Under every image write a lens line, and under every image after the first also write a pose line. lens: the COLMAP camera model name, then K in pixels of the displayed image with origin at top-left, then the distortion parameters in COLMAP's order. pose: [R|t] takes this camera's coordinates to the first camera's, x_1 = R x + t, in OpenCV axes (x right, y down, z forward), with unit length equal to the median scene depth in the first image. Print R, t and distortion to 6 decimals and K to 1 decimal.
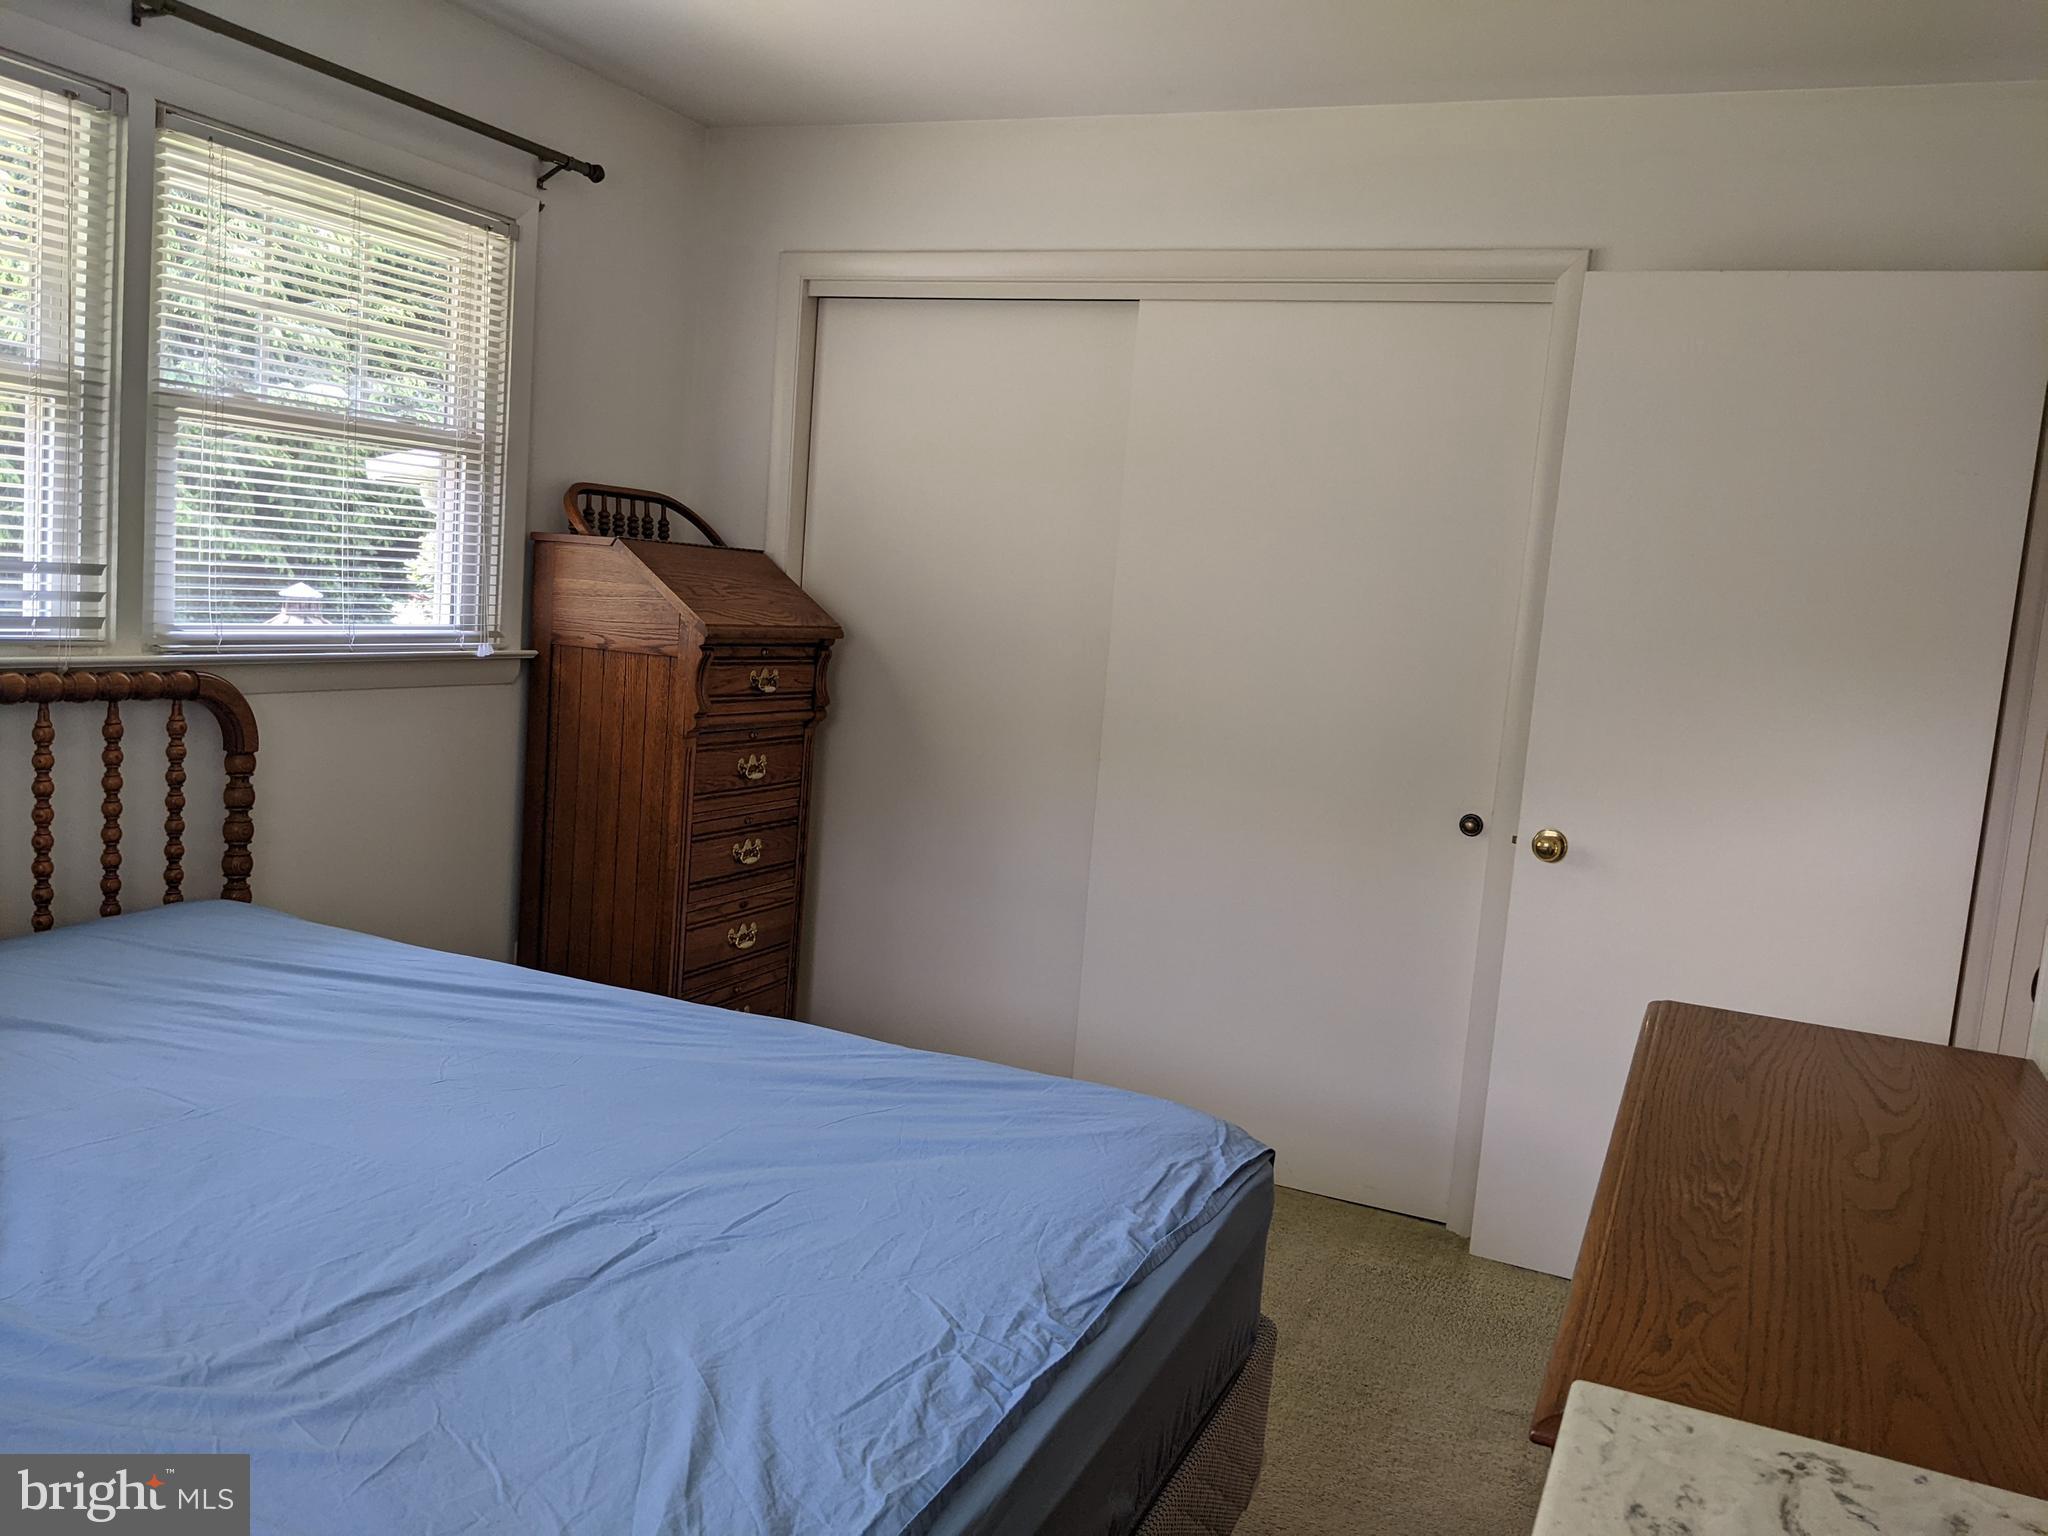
lens RADIAL K [[1633.2, 0, 1011.6], [0, 1633.2, 775.1], [0, 0, 1]] dist [0.058564, -0.111785]
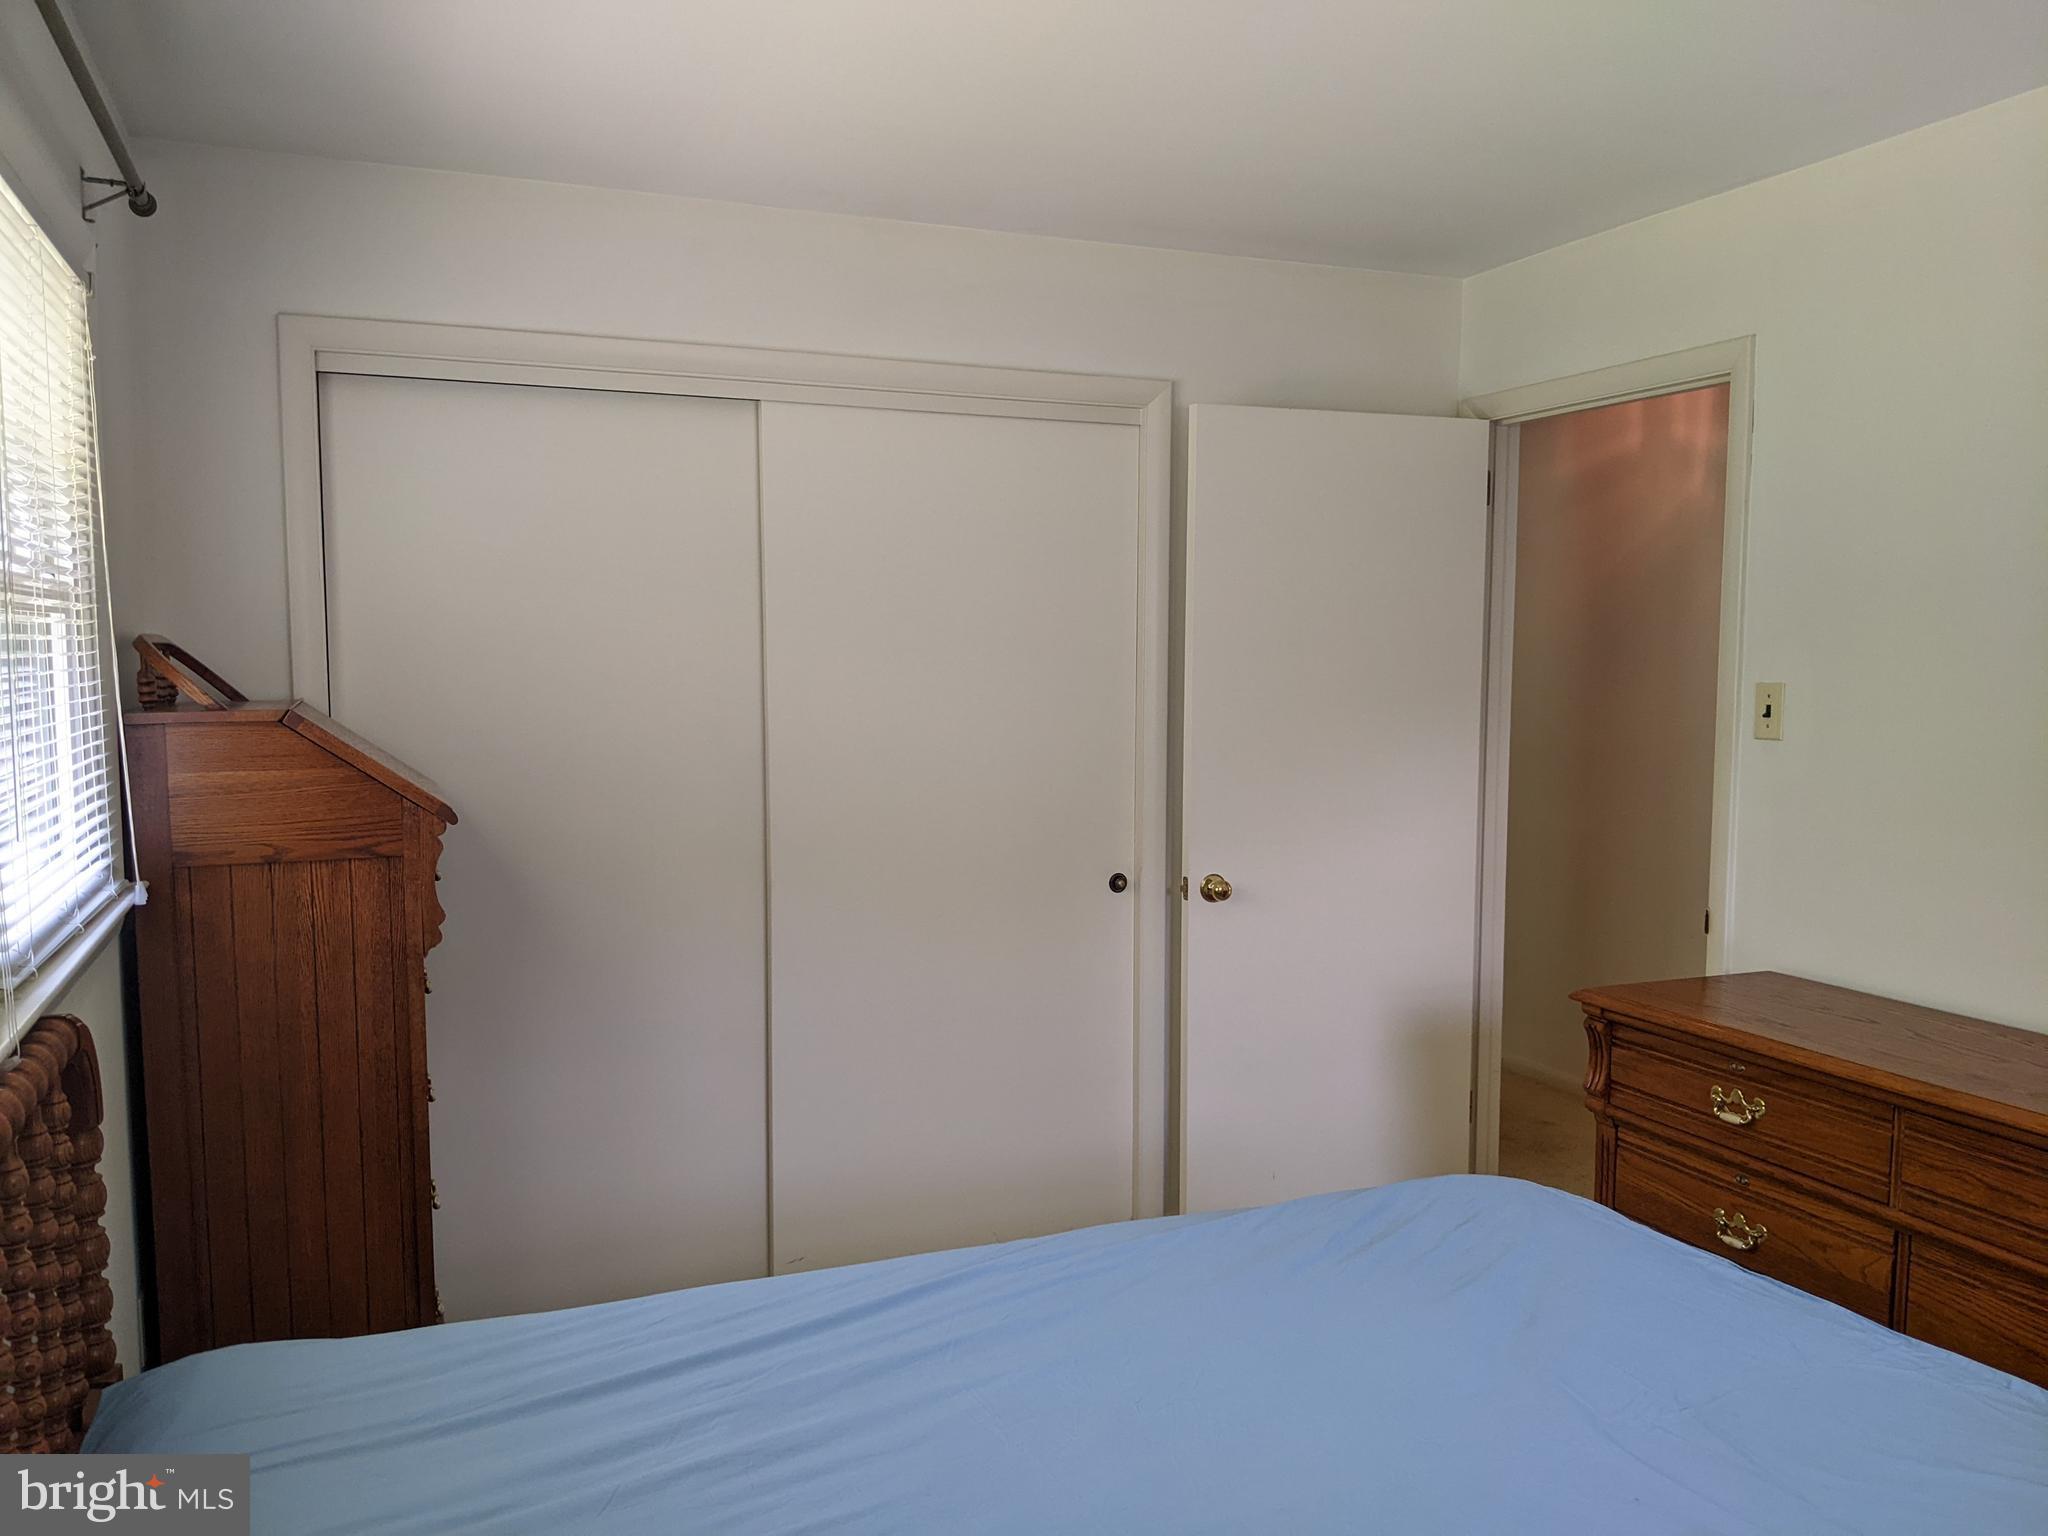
lens RADIAL K [[1633.2, 0, 1018.8], [0, 1633.2, 805.4], [0, 0, 1]] dist [0.058564, -0.111785]
pose [[0.683379, -0.148332, 0.714836, -0.558641], [0.138387, 0.987709, 0.072658, -0.112578], [-0.716828, 0.049272, 0.695507, 0.258981]]
